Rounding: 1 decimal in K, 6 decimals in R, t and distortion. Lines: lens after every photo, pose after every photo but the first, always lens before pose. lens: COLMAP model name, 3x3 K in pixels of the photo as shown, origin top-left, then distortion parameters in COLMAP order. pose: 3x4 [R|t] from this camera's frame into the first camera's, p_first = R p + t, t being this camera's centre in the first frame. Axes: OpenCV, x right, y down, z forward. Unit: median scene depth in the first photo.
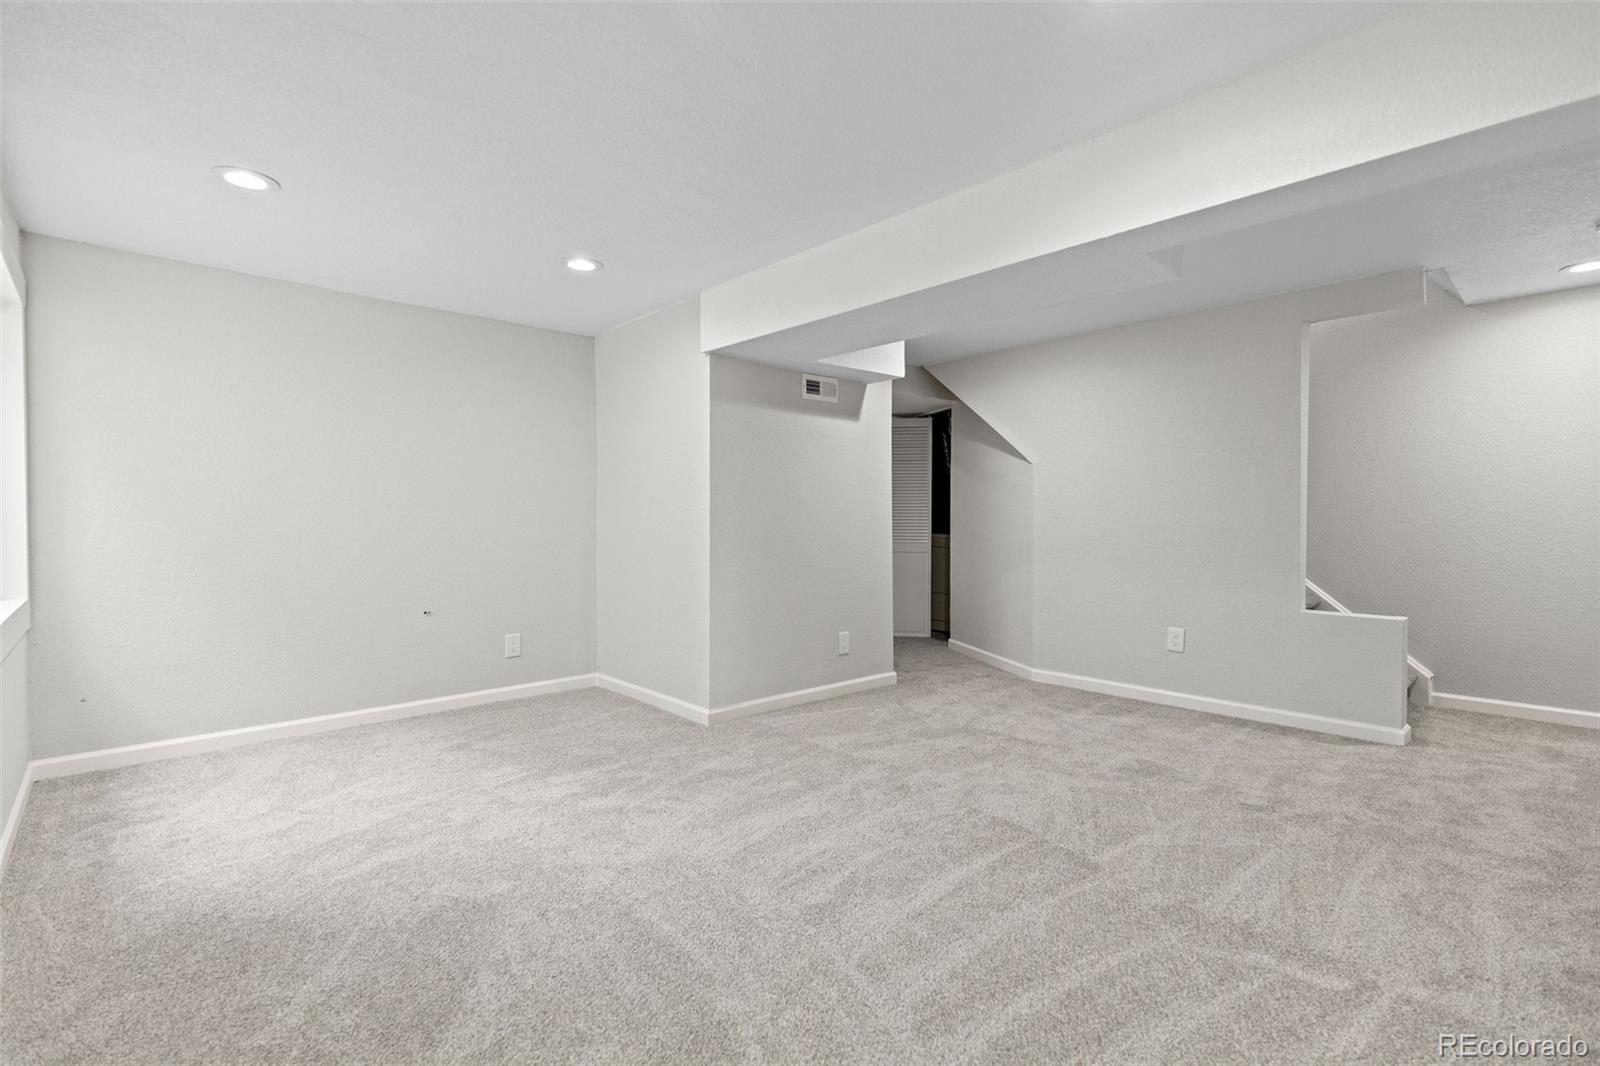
lens RADIAL K [[721.5, 0, 802.4], [0, 721.5, 526.6], [0, 0, 1]] dist [0.008328, -0.001636]
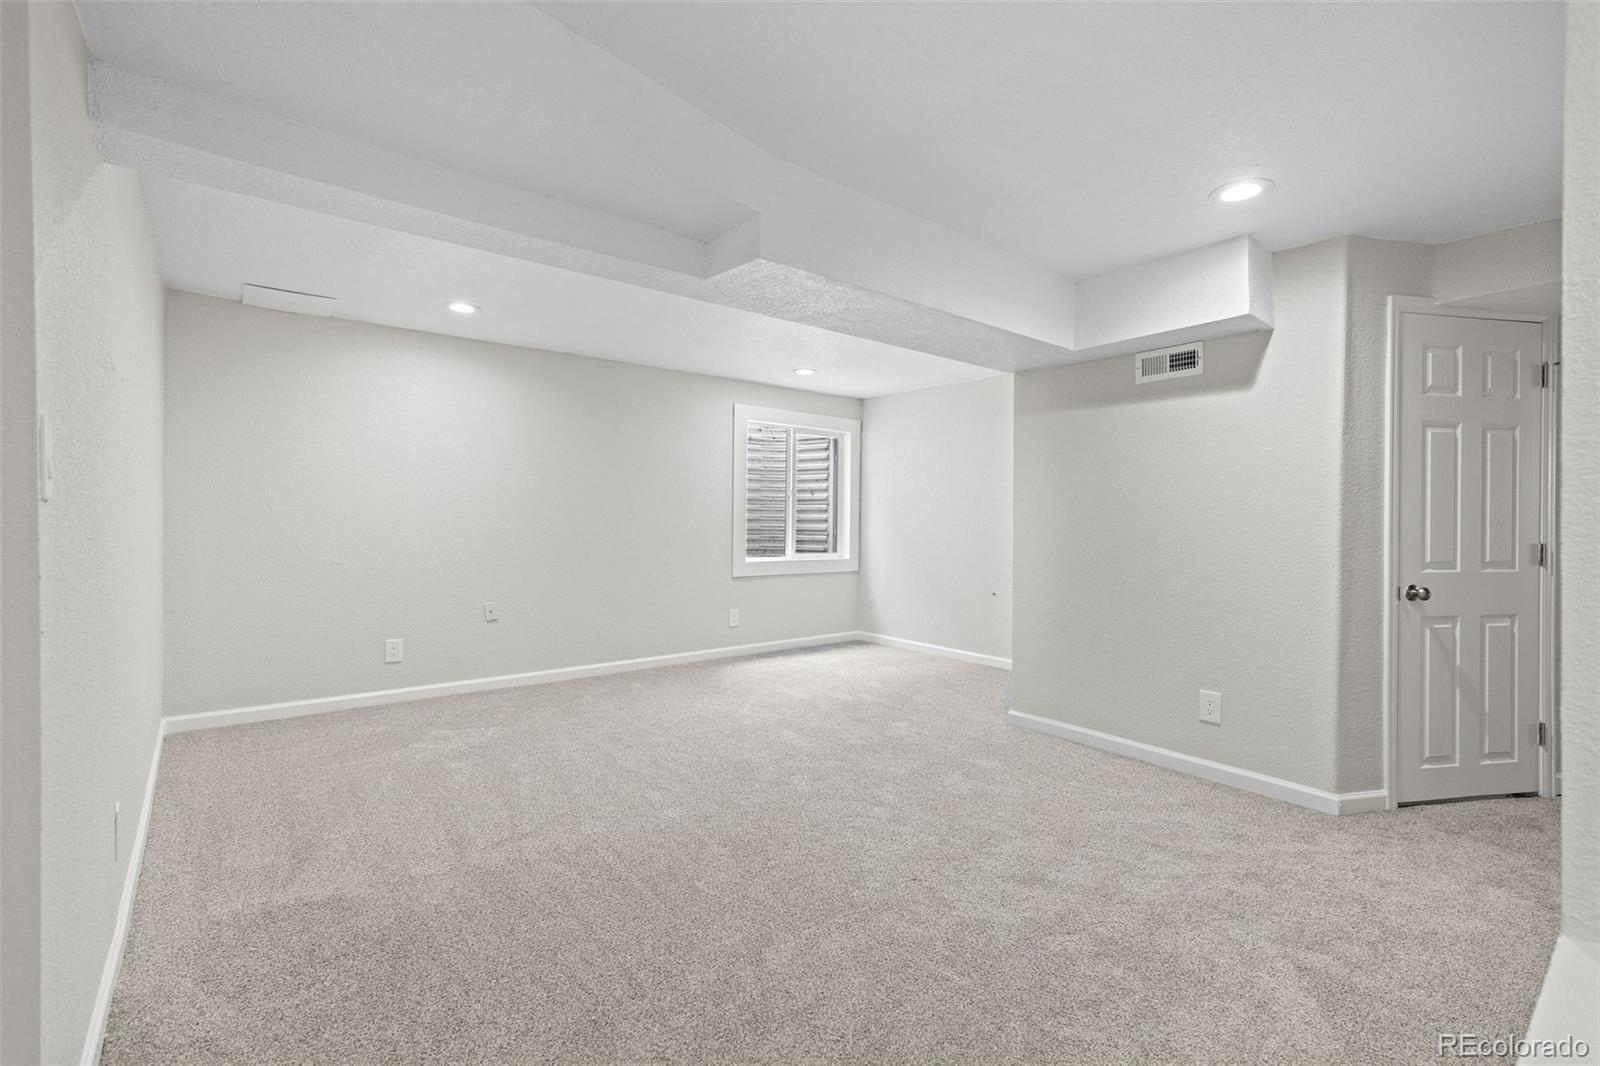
lens RADIAL K [[721.5, 0, 802.3], [0, 721.5, 525.5], [0, 0, 1]] dist [0.008328, -0.001636]
pose [[-0.069443, 0.005919, -0.997568, 0.880916], [-0.022788, 0.999712, 0.007518, -0.015802], [0.997326, 0.023255, -0.069288, 0.709409]]
